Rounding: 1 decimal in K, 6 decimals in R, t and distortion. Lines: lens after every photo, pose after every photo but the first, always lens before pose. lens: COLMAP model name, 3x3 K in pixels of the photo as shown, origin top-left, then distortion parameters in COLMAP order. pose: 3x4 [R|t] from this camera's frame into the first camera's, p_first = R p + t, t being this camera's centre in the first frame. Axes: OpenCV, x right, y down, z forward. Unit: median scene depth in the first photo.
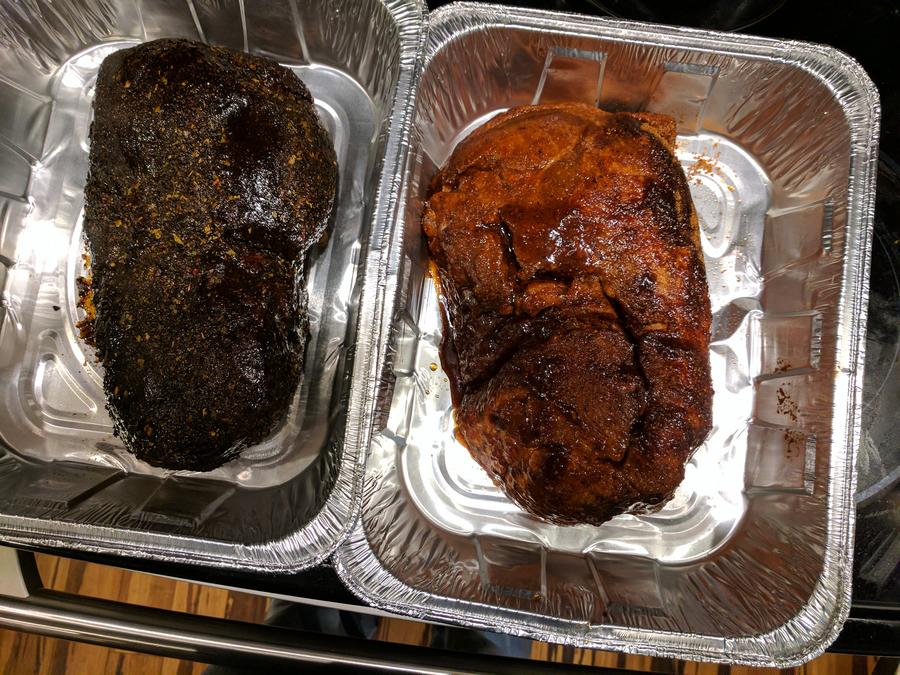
lens RADIAL K [[695.7, 0, 452.0], [0, 695.7, 336.9], [0, 0, 1]] dist [-0.003534, 0.011182]
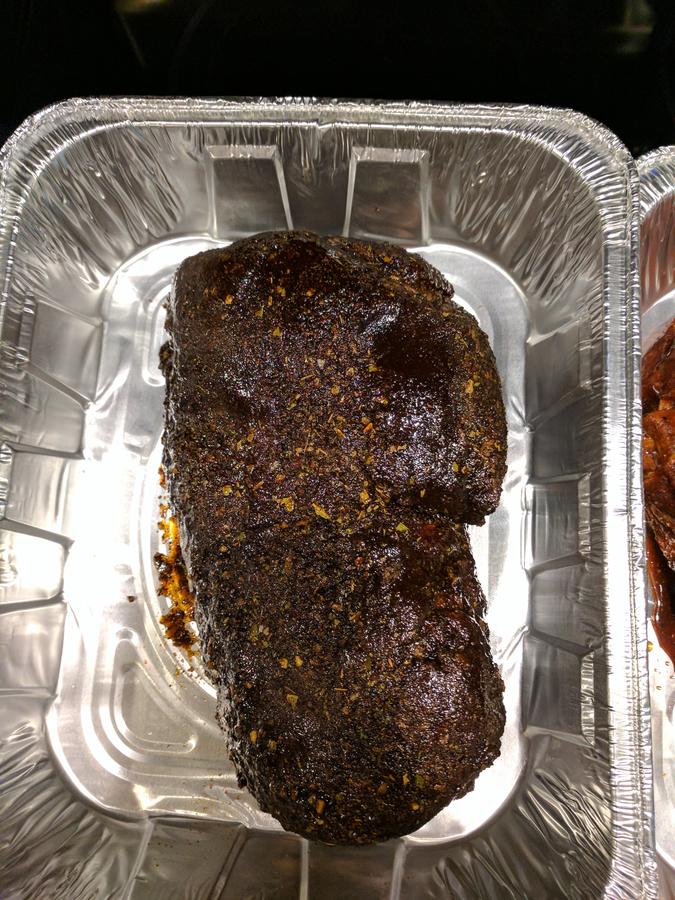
lens RADIAL K [[695.7, 0, 336.3], [0, 695.7, 451.3], [0, 0, 1]] dist [-0.003534, 0.011182]
pose [[0.996377, -0.073339, -0.043059, -0.333803], [0.071738, 0.996714, -0.037609, -0.169319], [0.045676, 0.034384, 0.998364, 0.283010]]
